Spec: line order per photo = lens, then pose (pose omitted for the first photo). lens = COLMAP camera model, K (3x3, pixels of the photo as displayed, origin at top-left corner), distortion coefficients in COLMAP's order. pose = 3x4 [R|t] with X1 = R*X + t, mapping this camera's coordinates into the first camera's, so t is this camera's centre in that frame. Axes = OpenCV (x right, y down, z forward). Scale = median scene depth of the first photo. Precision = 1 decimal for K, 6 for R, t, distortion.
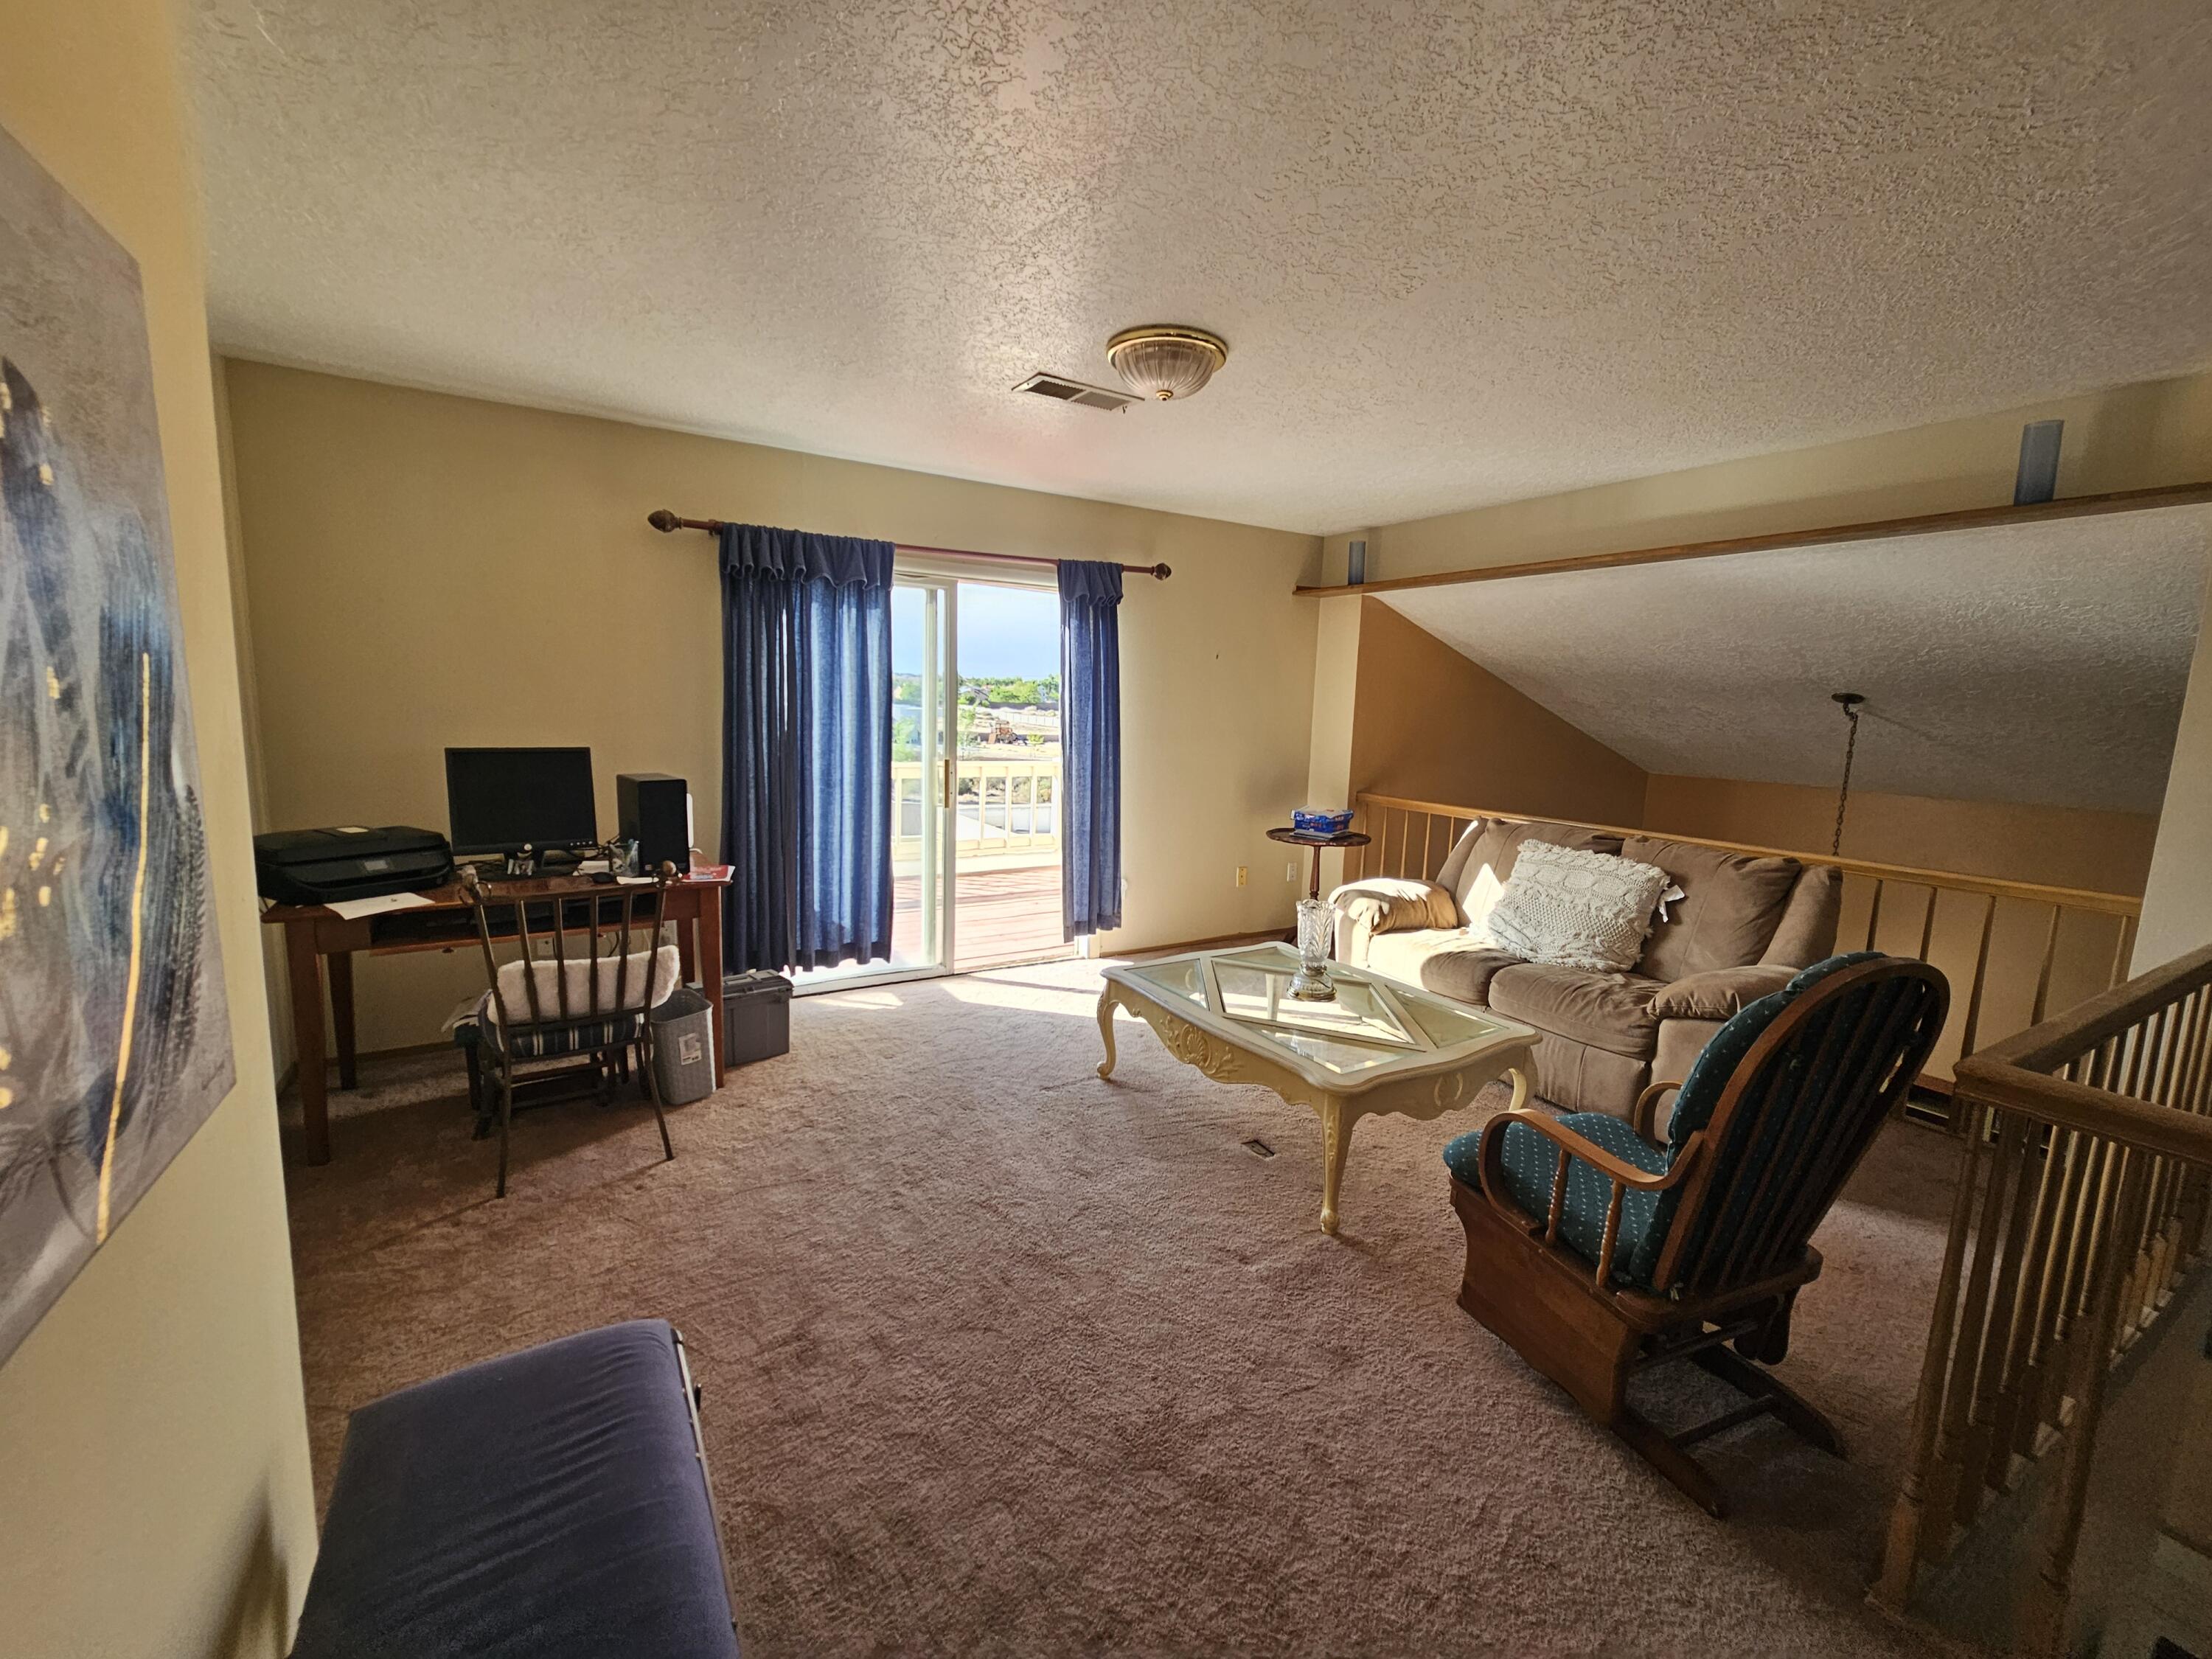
lens RADIAL K [[910.3, 0, 1089.4], [0, 910.3, 830.5], [0, 0, 1]] dist [-0.000640, -0.000572]
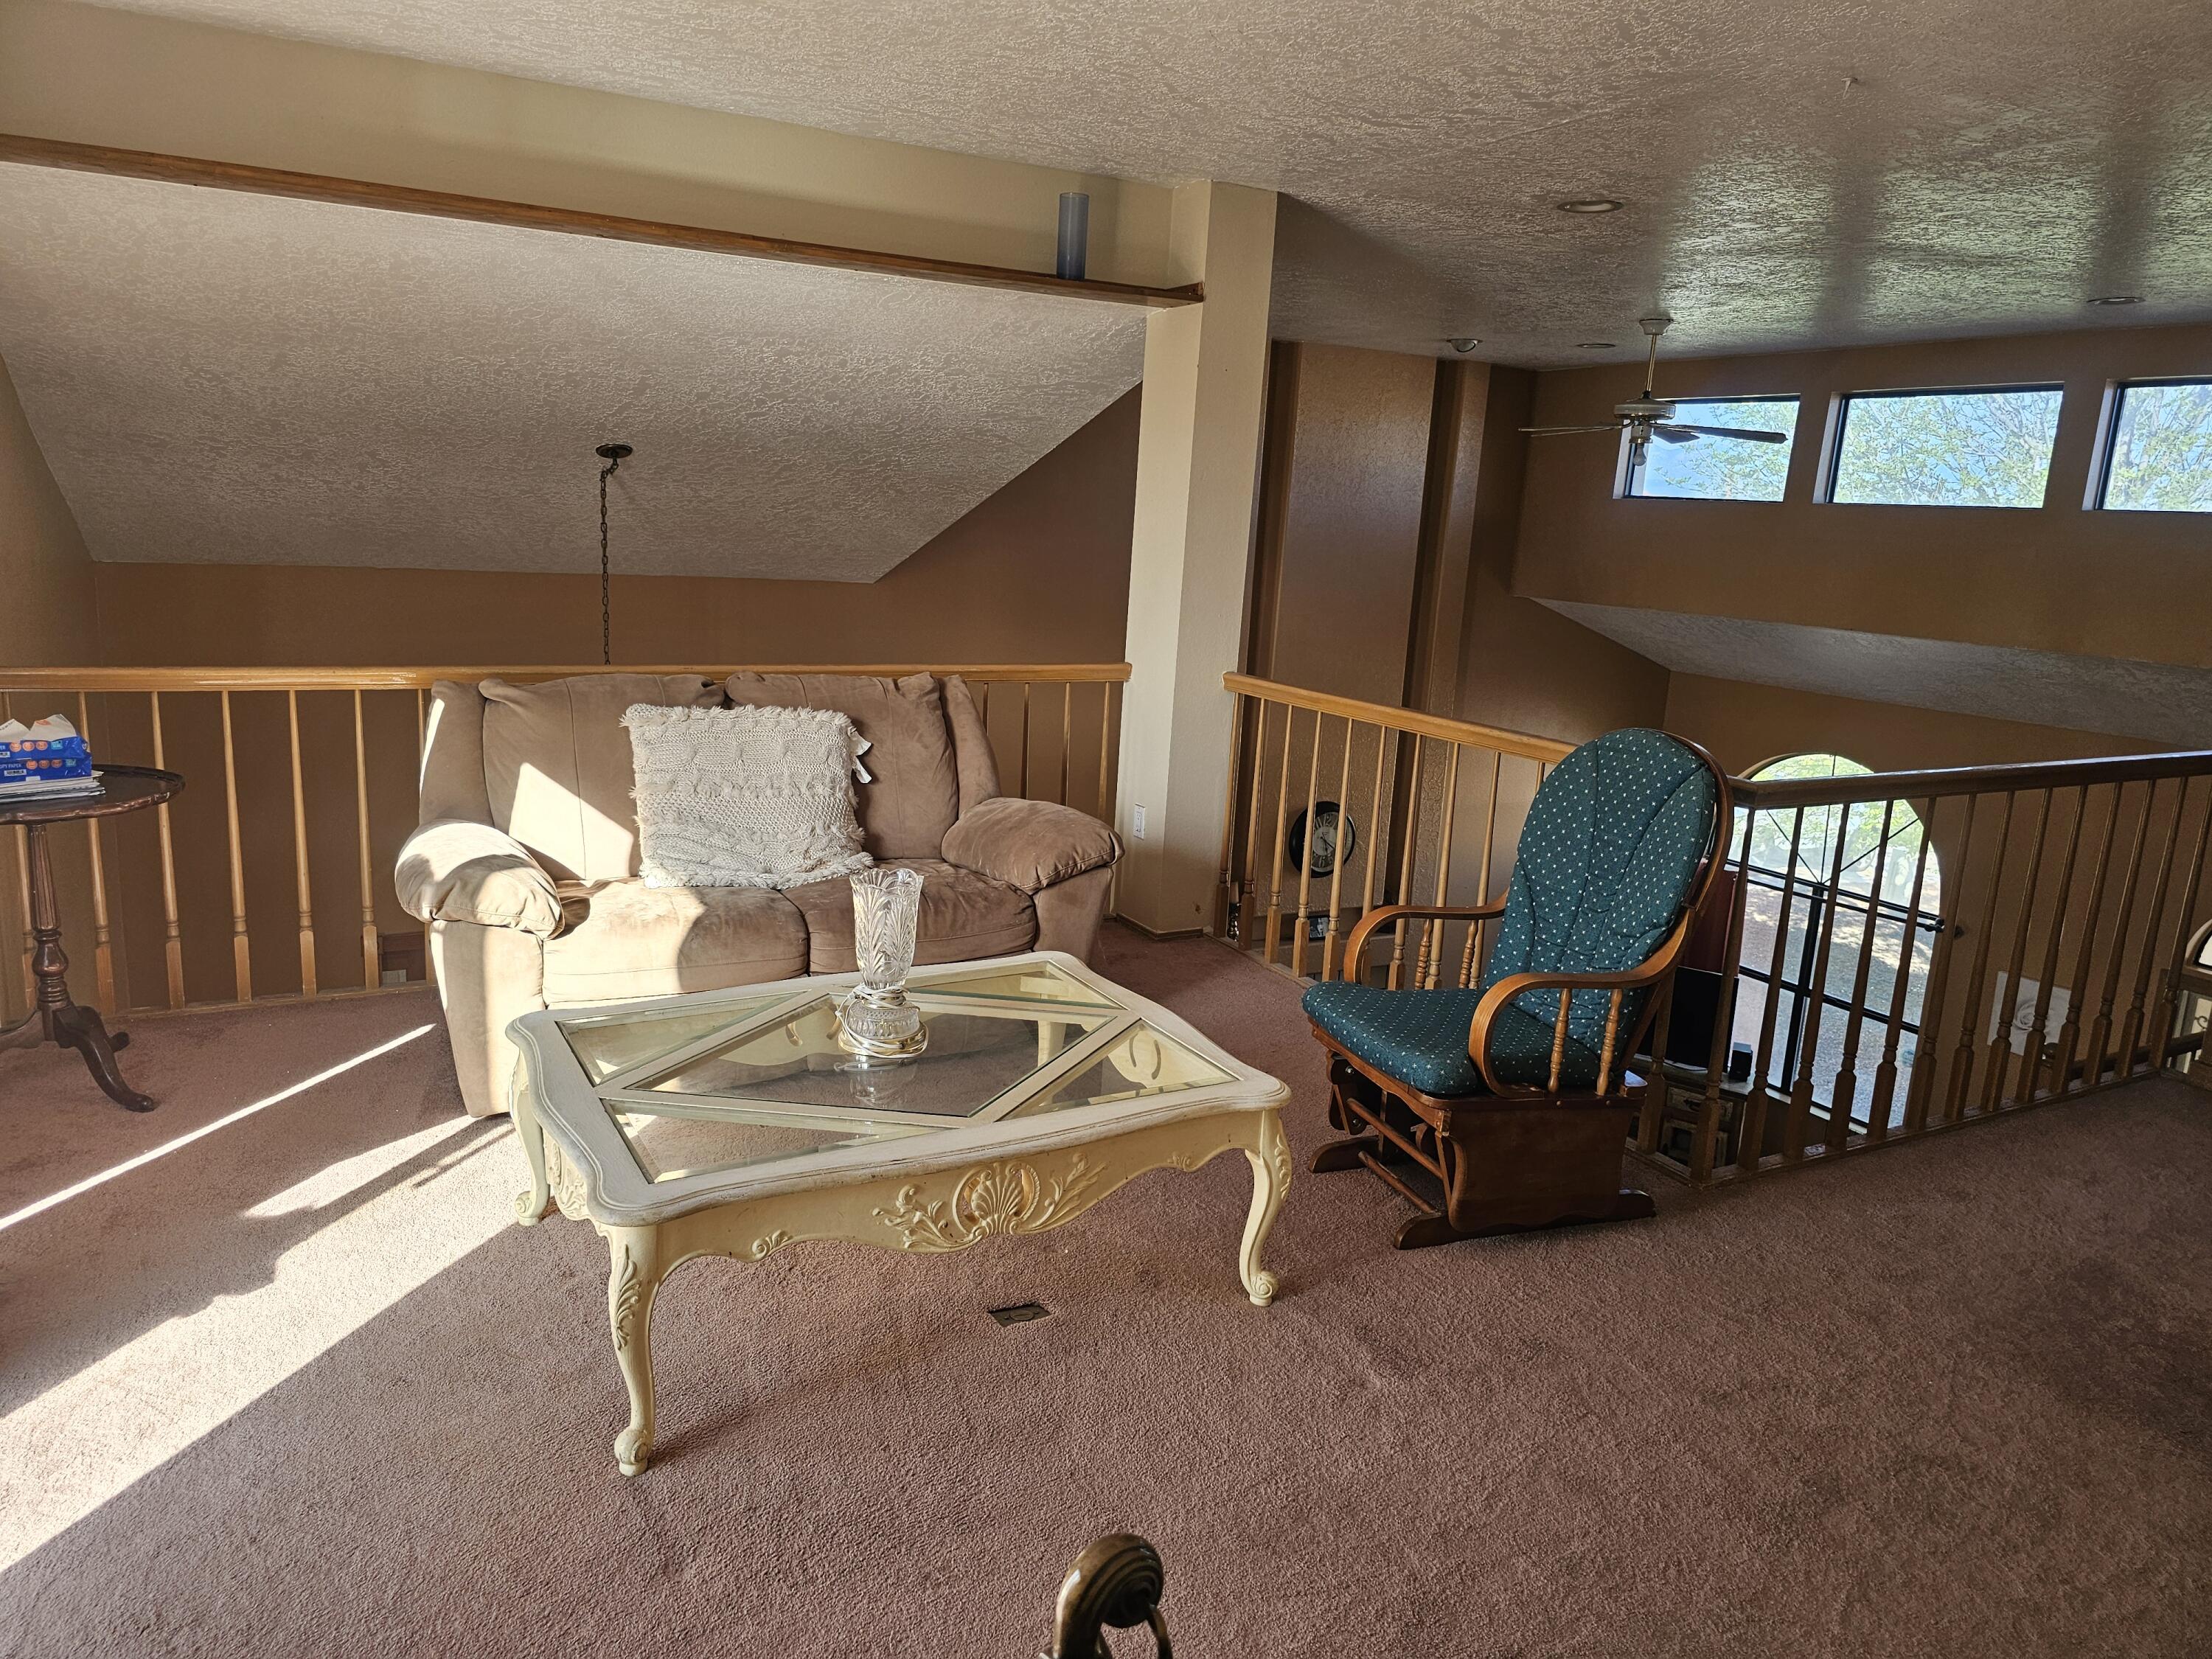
lens RADIAL K [[1484.2, 0, 1112.2], [0, 1484.2, 822.8], [0, 0, 1]] dist [0.039918, -0.031631]
pose [[0.023055, -0.236898, 0.971261, -0.536953], [0.089303, 0.968123, 0.234013, -0.132504], [-0.995738, 0.081342, 0.043476, 0.752494]]
